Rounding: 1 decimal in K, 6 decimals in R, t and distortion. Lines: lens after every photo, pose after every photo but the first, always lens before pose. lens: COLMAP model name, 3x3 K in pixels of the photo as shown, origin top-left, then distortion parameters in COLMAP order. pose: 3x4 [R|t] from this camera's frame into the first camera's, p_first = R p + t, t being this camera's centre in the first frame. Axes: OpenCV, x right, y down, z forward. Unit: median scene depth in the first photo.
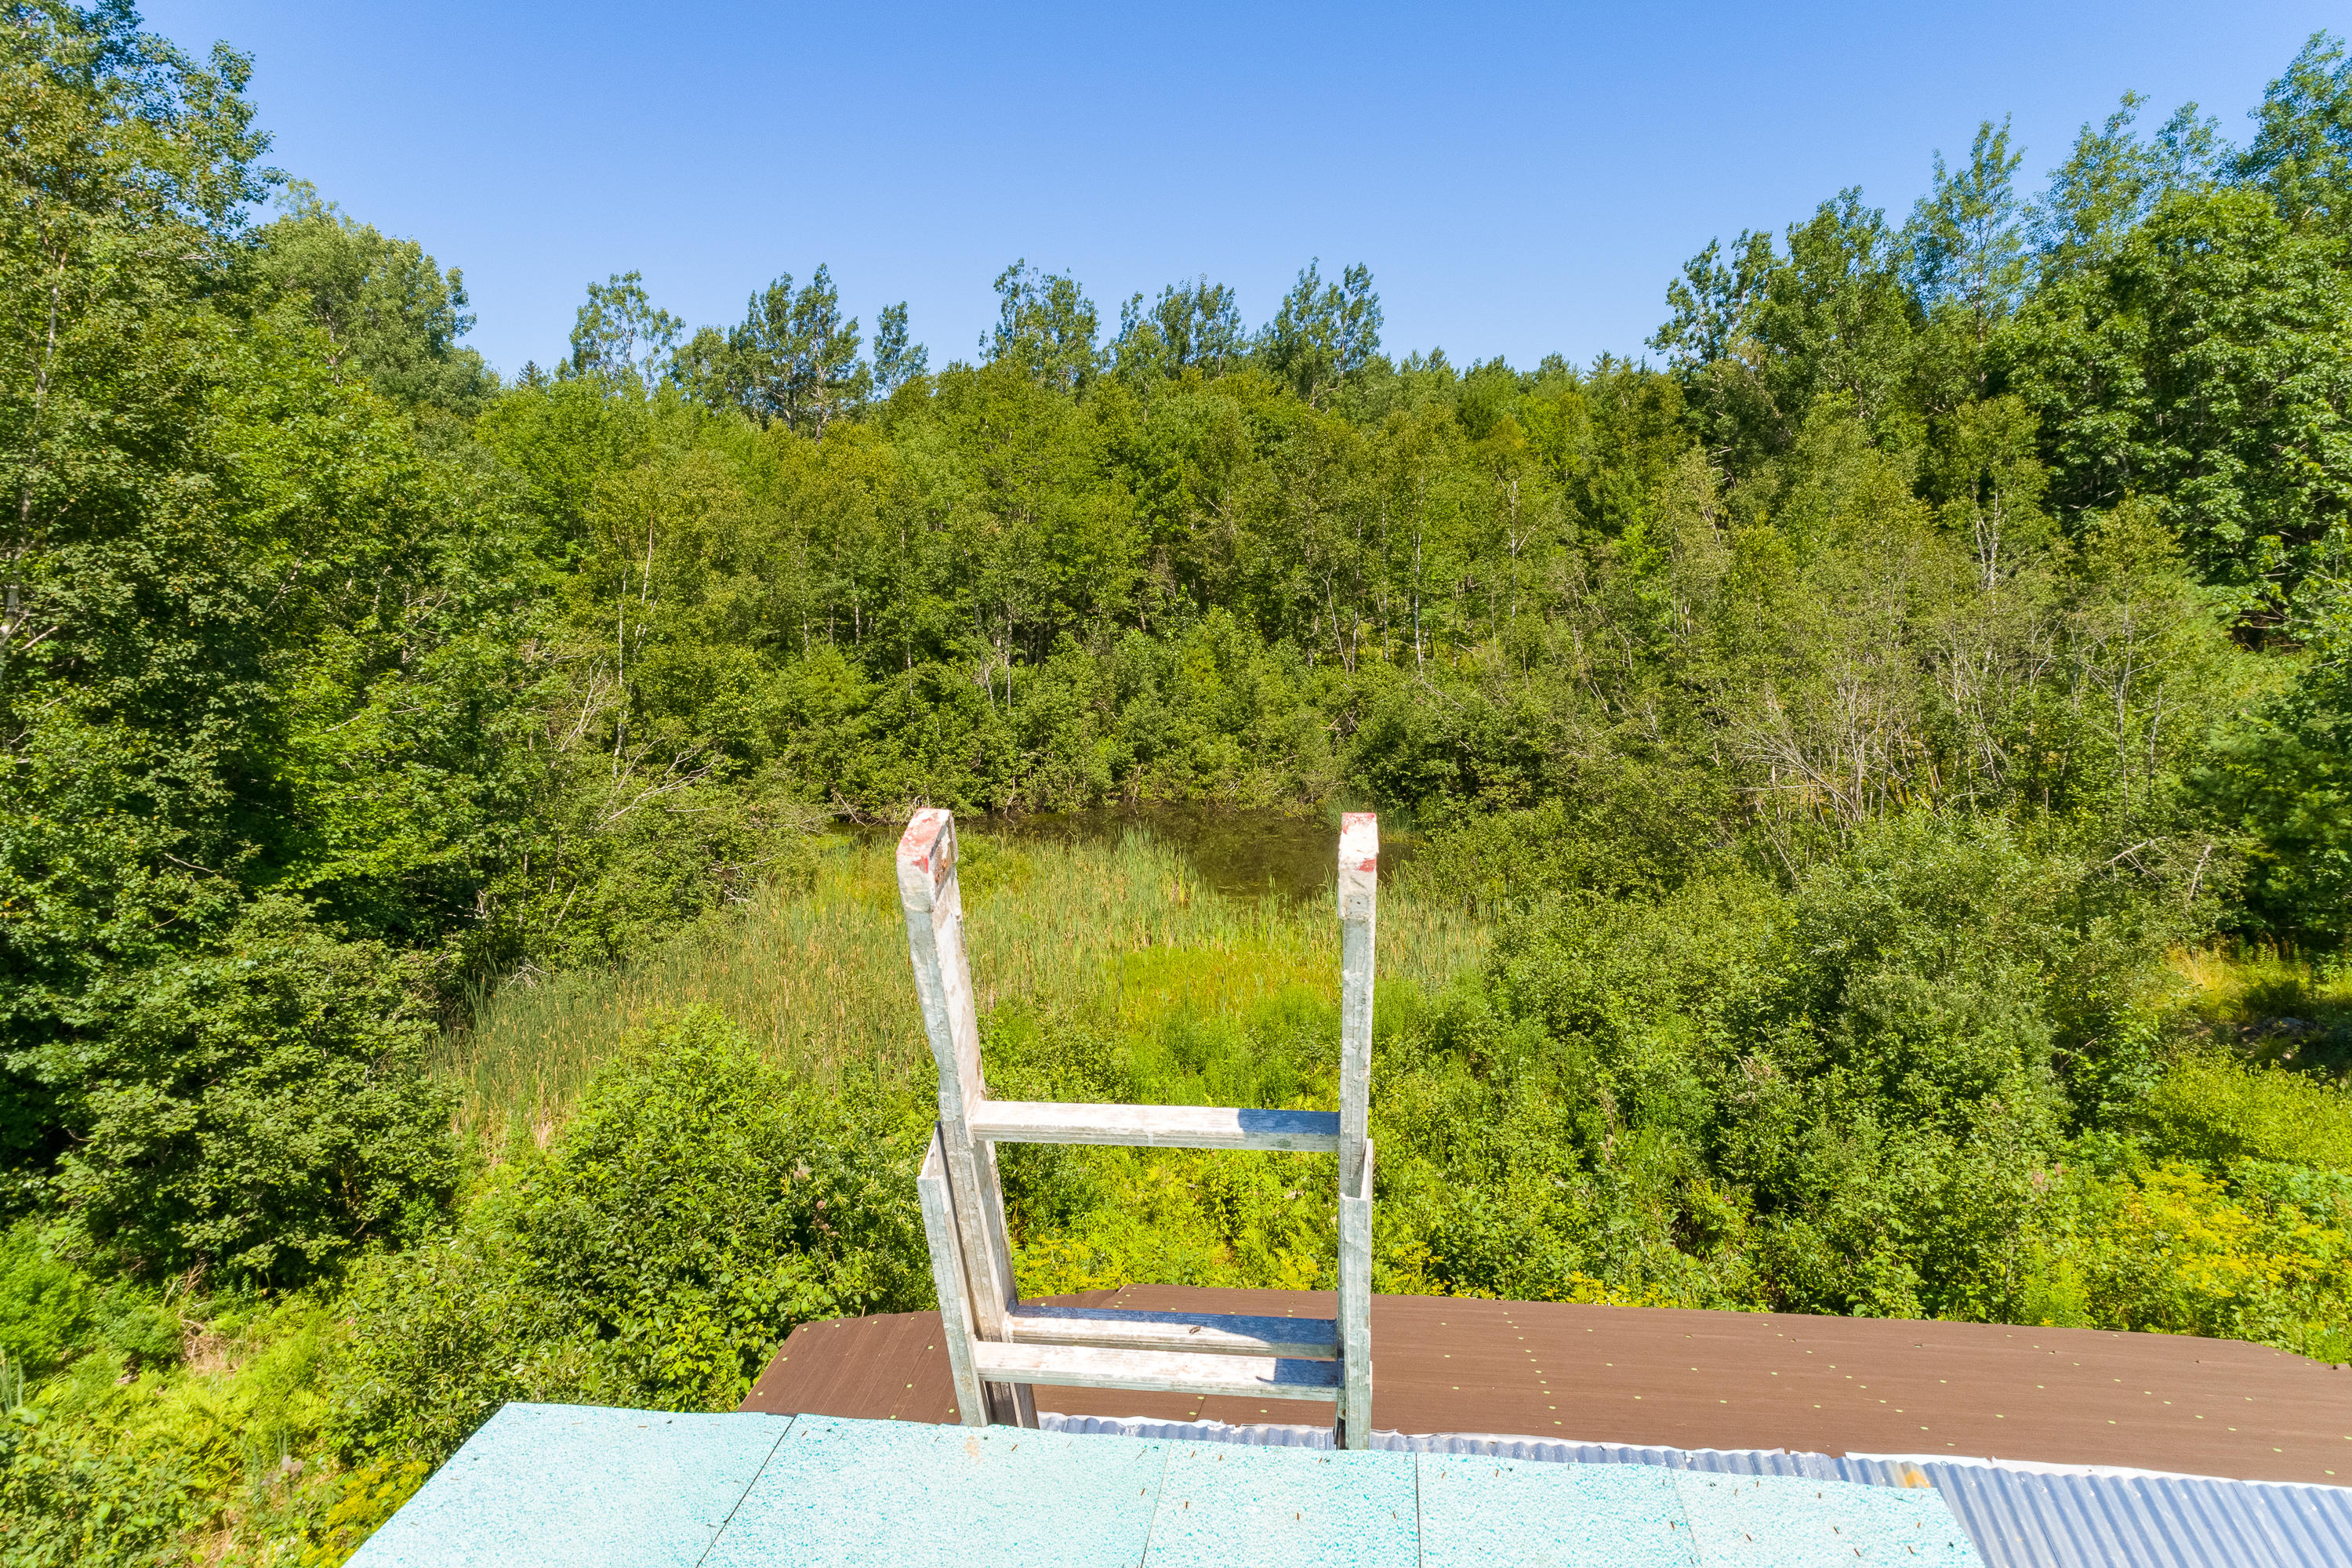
lens RADIAL K [[1595.0, 0, 1171.0], [0, 1595.0, 783.5], [0, 0, 1]] dist [0.030915, 0.015823]
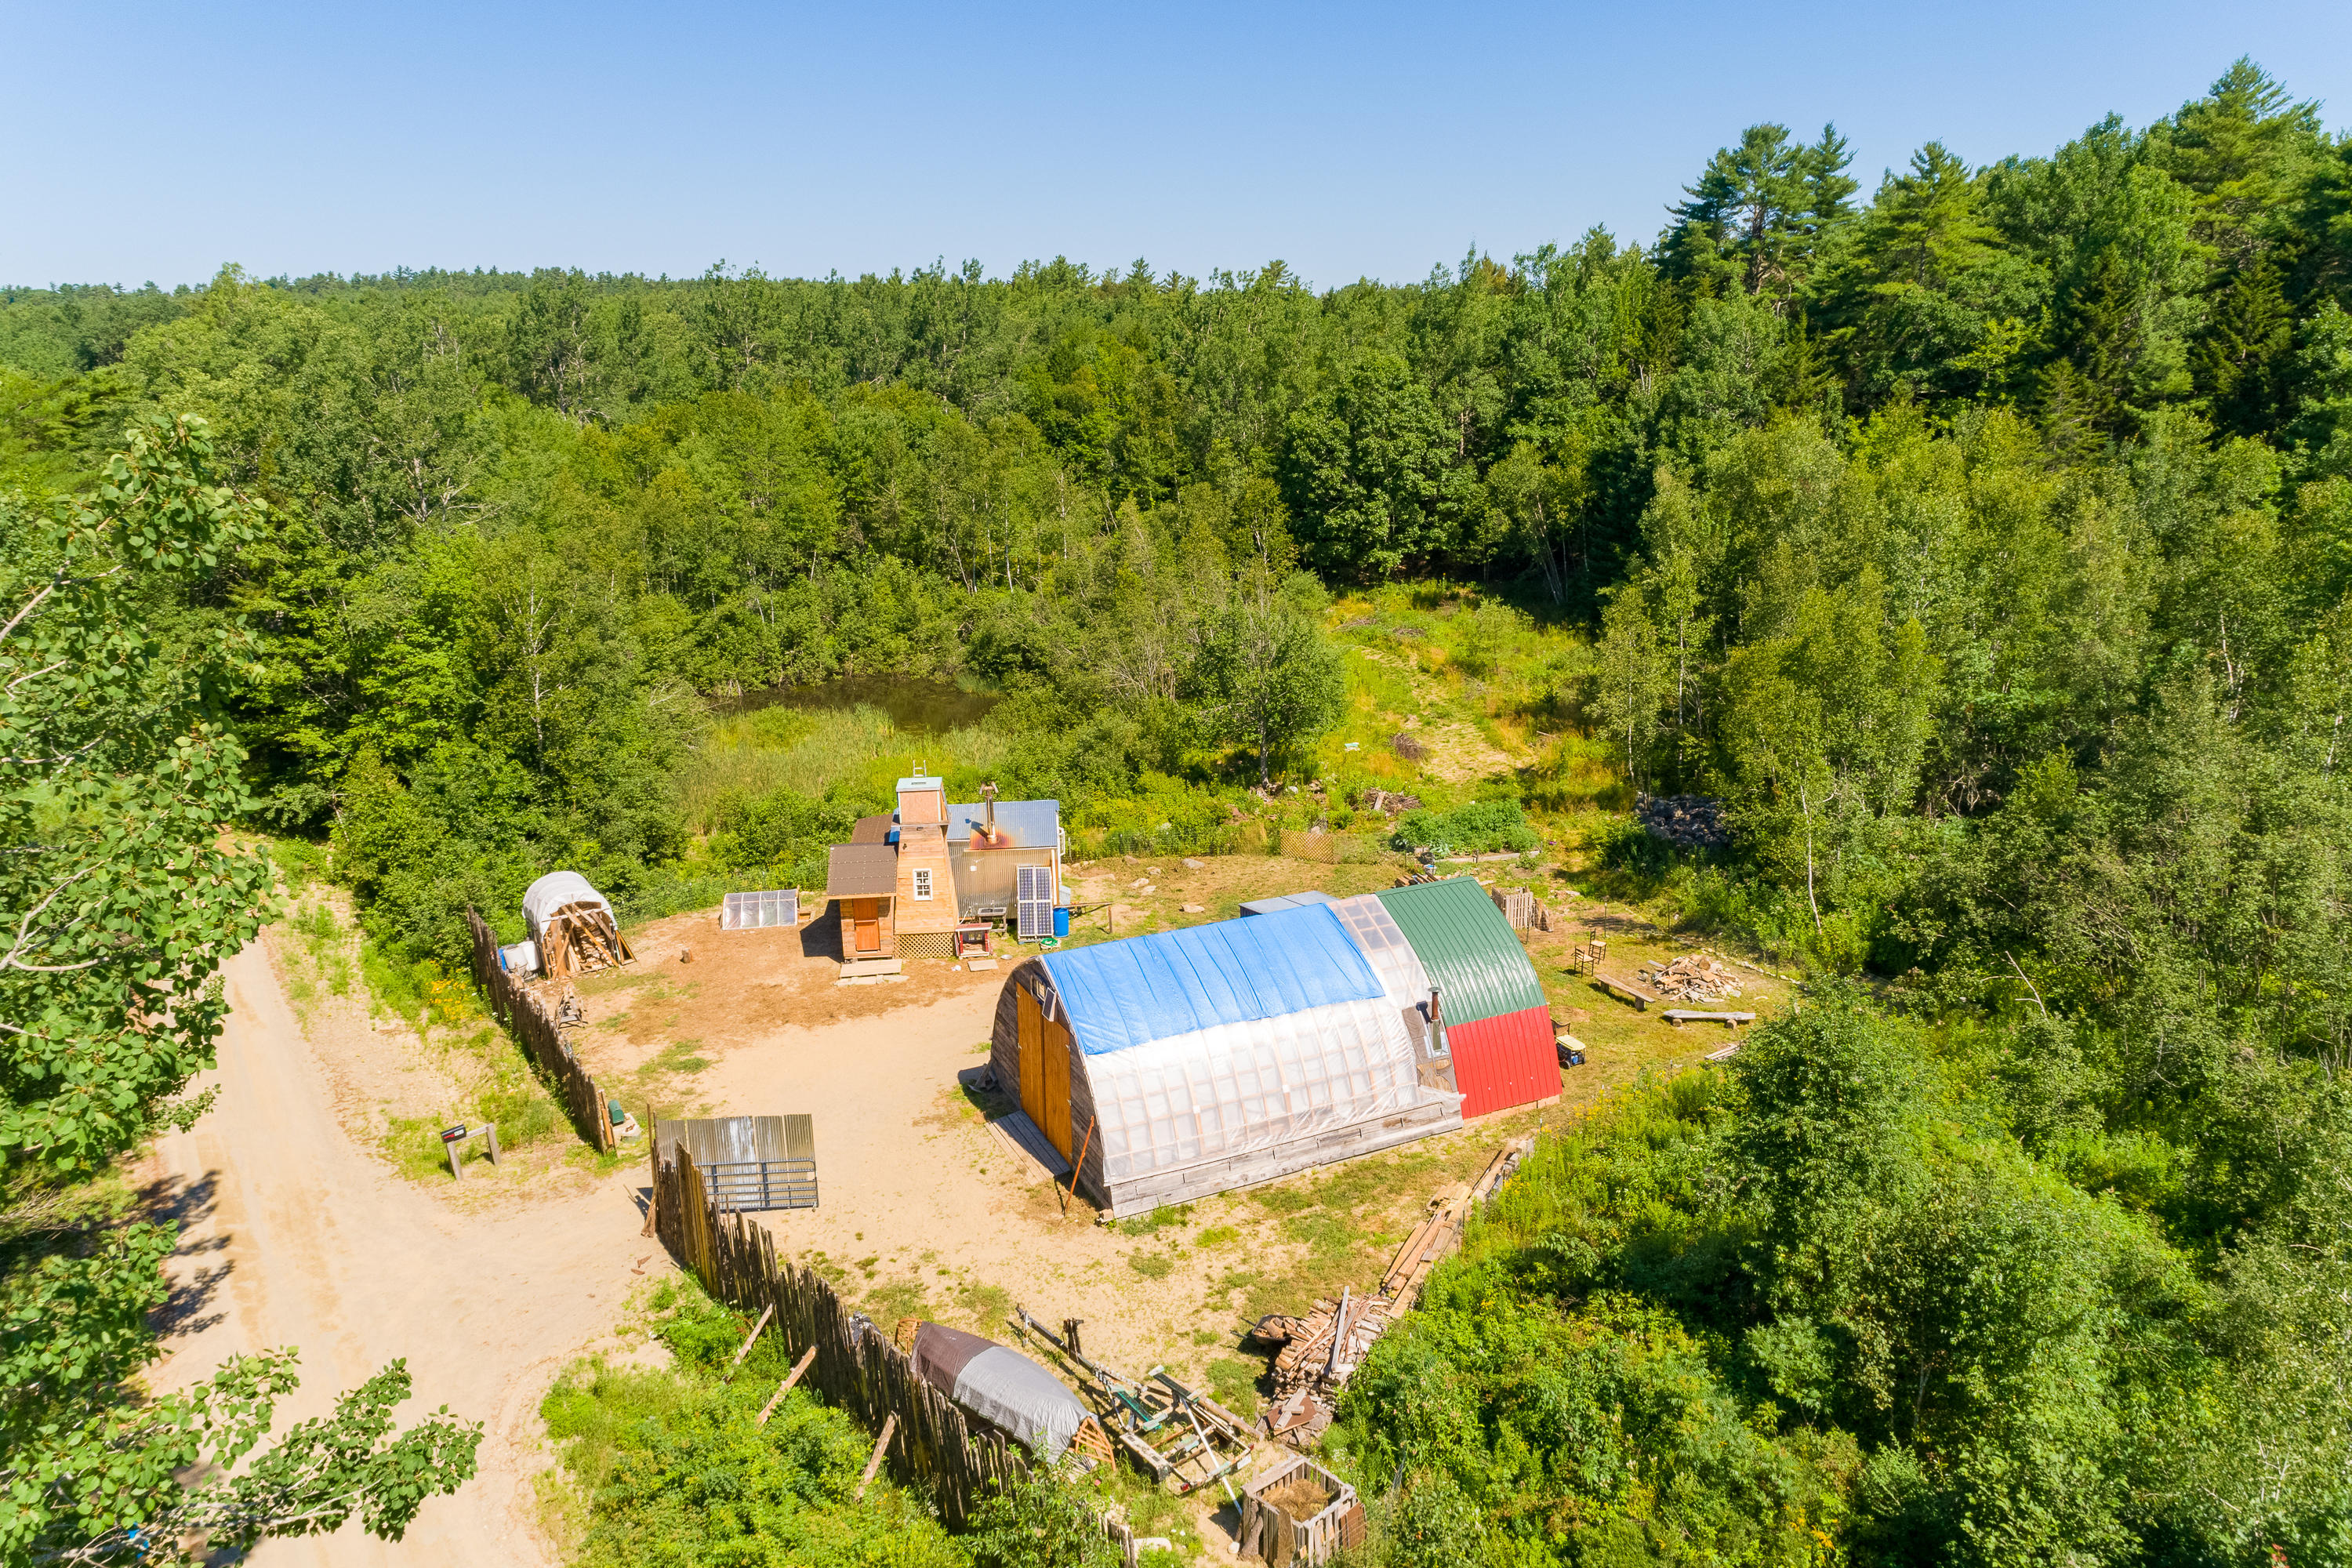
lens RADIAL K [[1595.0, 0, 1177.4], [0, 1595.0, 781.2], [0, 0, 1]] dist [0.030915, 0.015823]
pose [[0.976501, -0.057280, 0.207763, -0.041047], [0.030170, 0.990872, 0.131383, -0.089313], [-0.213392, -0.122028, 0.969316, -0.777585]]
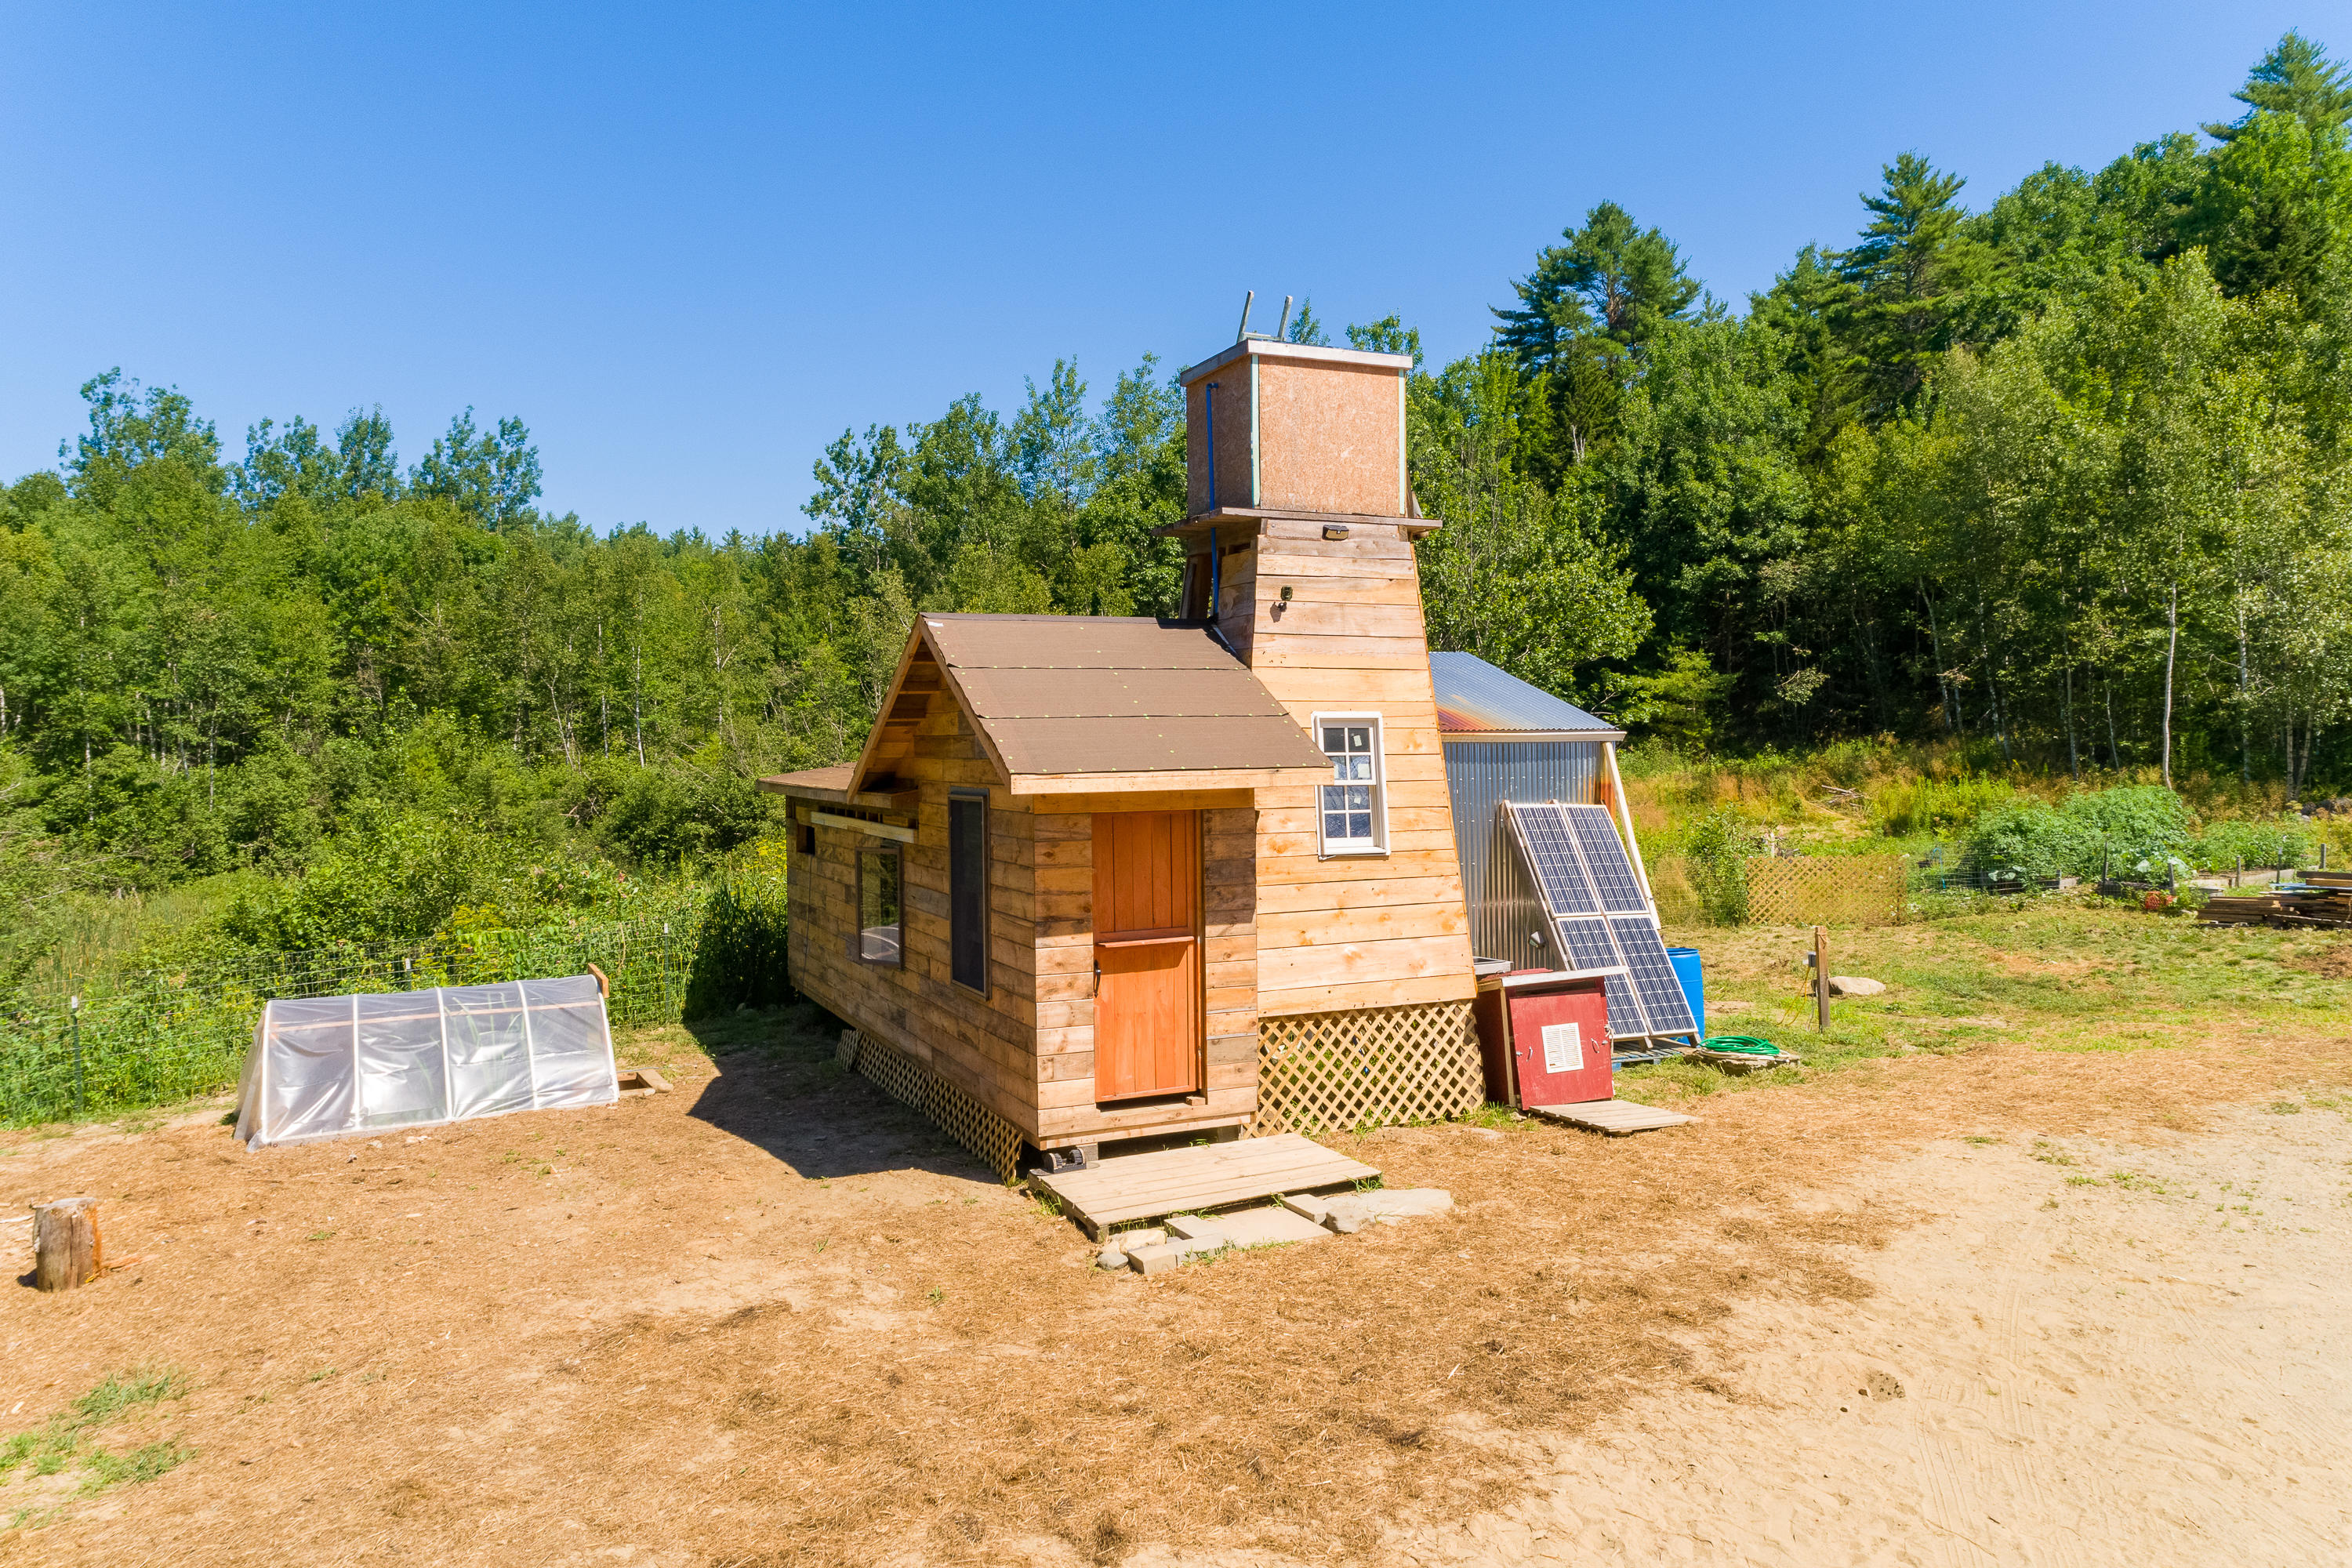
lens RADIAL K [[1595.0, 0, 1180.5], [0, 1595.0, 790.0], [0, 0, 1]] dist [0.030915, 0.015823]
pose [[0.851199, -0.014898, 0.524632, -0.111435], [0.075150, 0.992757, -0.093737, 0.077312], [-0.519436, 0.119215, 0.846153, -0.129765]]
